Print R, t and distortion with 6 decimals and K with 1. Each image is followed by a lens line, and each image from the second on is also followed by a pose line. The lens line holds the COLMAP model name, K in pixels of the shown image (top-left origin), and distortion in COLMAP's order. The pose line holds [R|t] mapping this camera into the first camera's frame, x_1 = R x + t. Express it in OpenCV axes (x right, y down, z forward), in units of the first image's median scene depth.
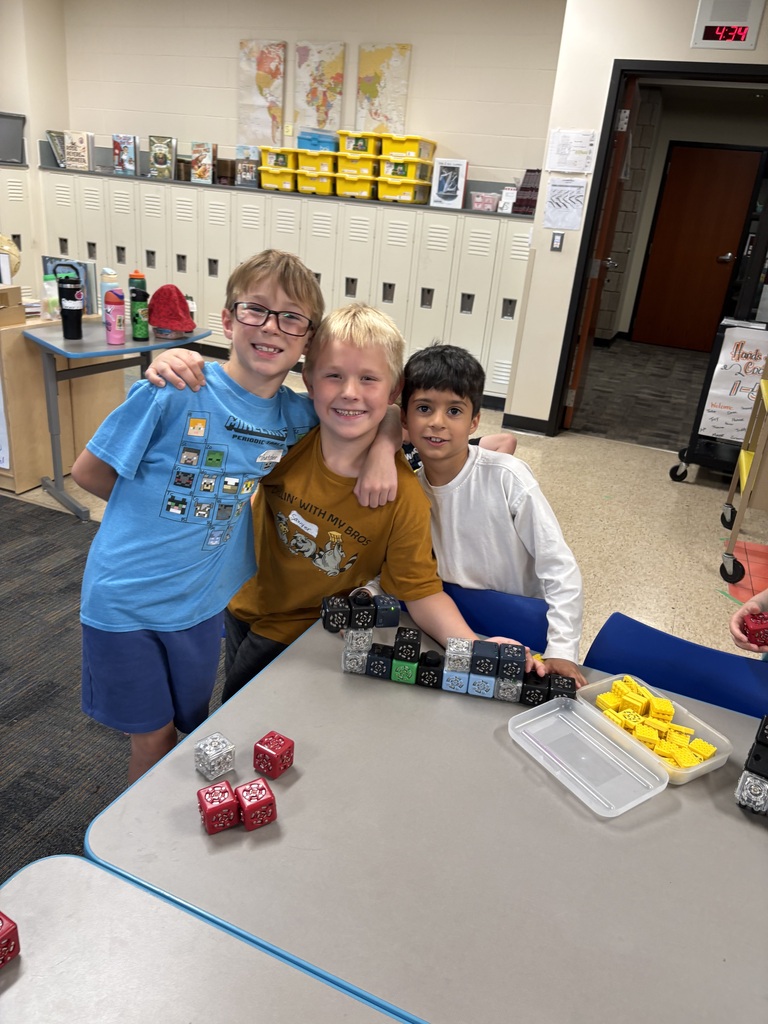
lens RADIAL K [[732.4, 0, 384.0], [0, 732.4, 512.0], [0, 0, 1]] dist [-0.002337, -0.012599]
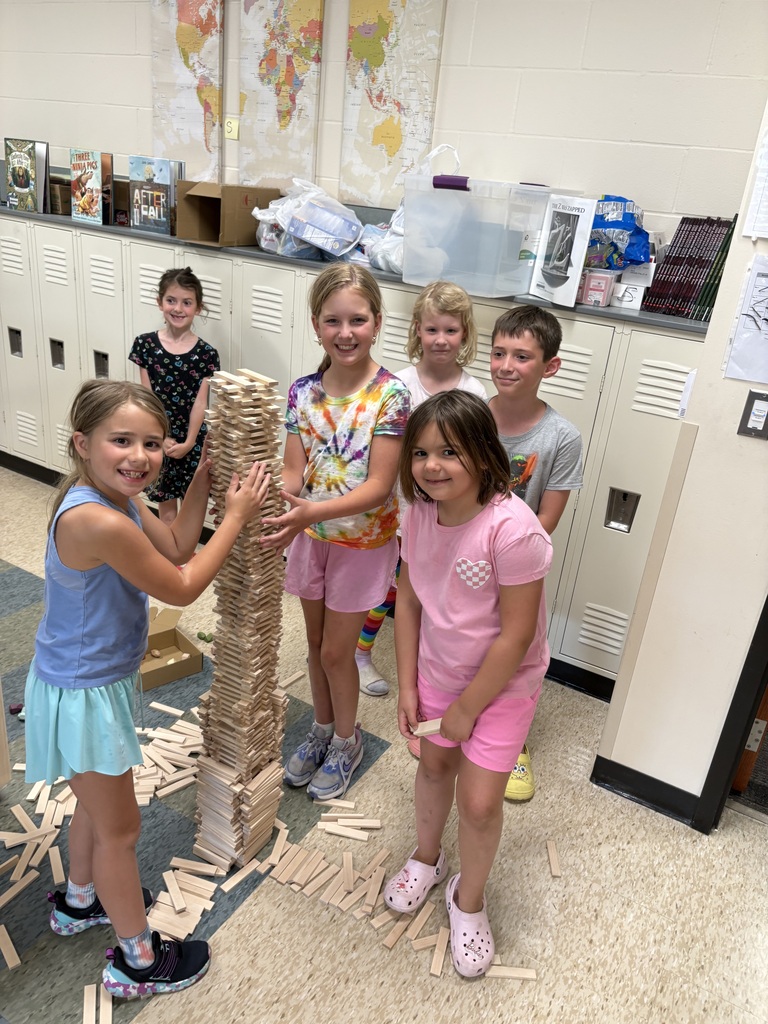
lens RADIAL K [[767.1, 0, 384.0], [0, 767.1, 512.0], [0, 0, 1]] dist [0.005927, -0.011691]
pose [[0.990554, 0.063148, -0.121714, 0.073378], [-0.065444, 0.997744, -0.014962, -0.238366], [0.120495, 0.022786, 0.992452, 0.456100]]
